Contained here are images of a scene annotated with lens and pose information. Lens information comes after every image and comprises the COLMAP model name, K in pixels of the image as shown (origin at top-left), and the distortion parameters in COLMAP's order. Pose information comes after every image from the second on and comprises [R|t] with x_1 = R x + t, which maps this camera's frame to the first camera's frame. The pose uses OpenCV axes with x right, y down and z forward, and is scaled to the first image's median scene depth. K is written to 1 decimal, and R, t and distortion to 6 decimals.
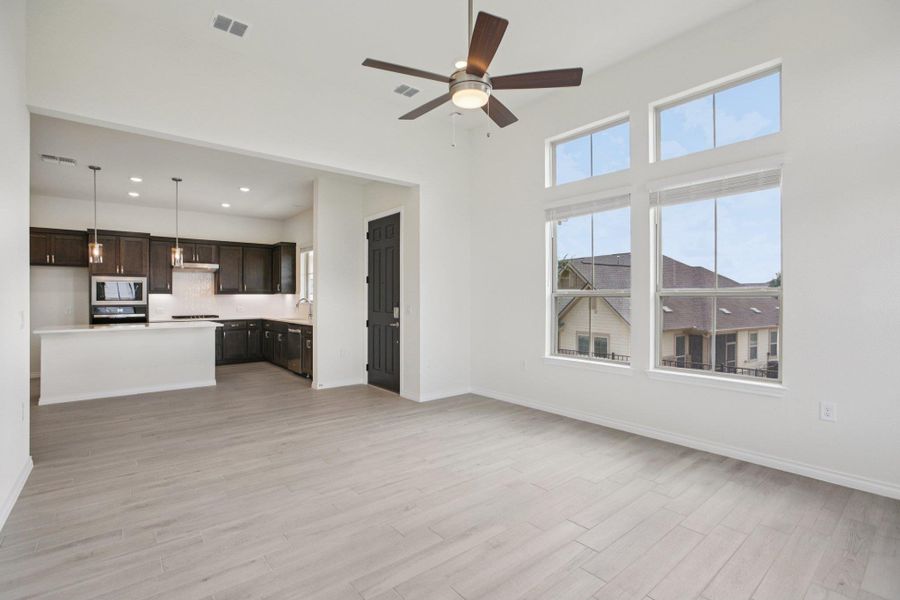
lens RADIAL K [[425.8, 0, 450.9], [0, 425.8, 296.4], [0, 0, 1]] dist [-0.046365, 0.016486]
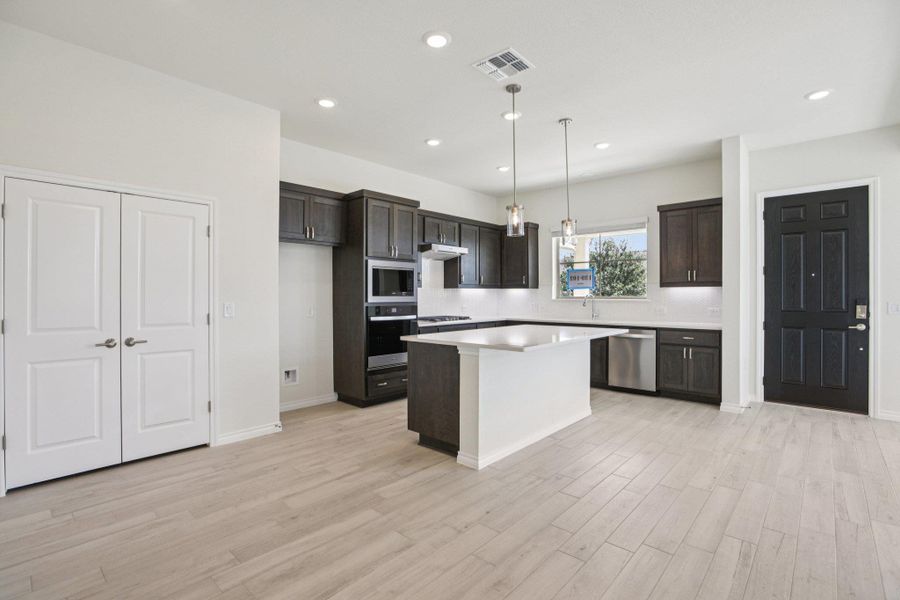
lens RADIAL K [[425.8, 0, 450.9], [0, 425.8, 296.4], [0, 0, 1]] dist [-0.046365, 0.016486]
pose [[0.988556, 0.002938, 0.150829, -0.776192], [-0.003856, 0.999976, 0.005793, 0.005868], [-0.150808, -0.006308, 0.988543, 0.276964]]
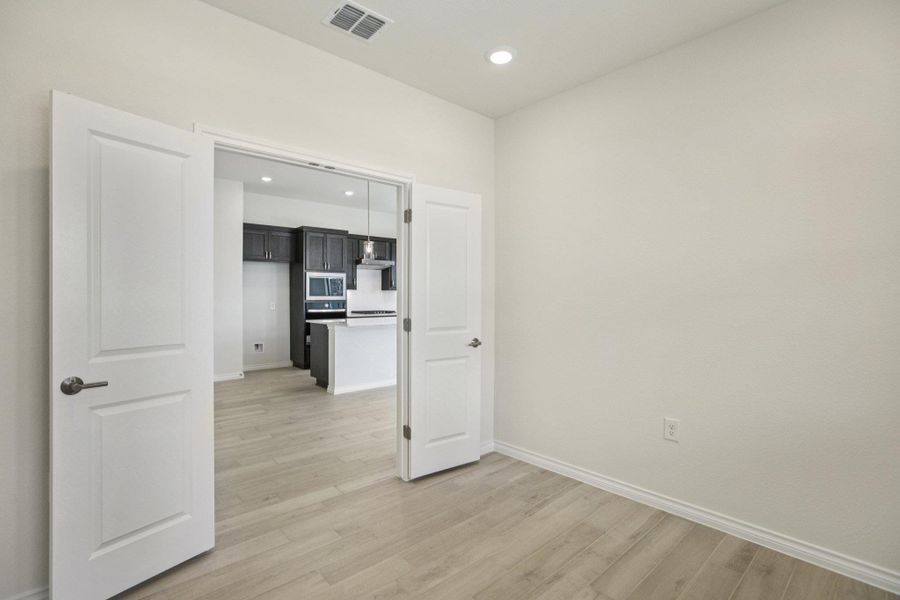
lens RADIAL K [[425.8, 0, 450.9], [0, 425.8, 296.4], [0, 0, 1]] dist [-0.046365, 0.016486]
pose [[0.998792, 0.005890, 0.048776, -0.517718], [-0.006198, 0.999962, 0.006158, 0.002734], [-0.048738, -0.006453, 0.998791, -0.061238]]
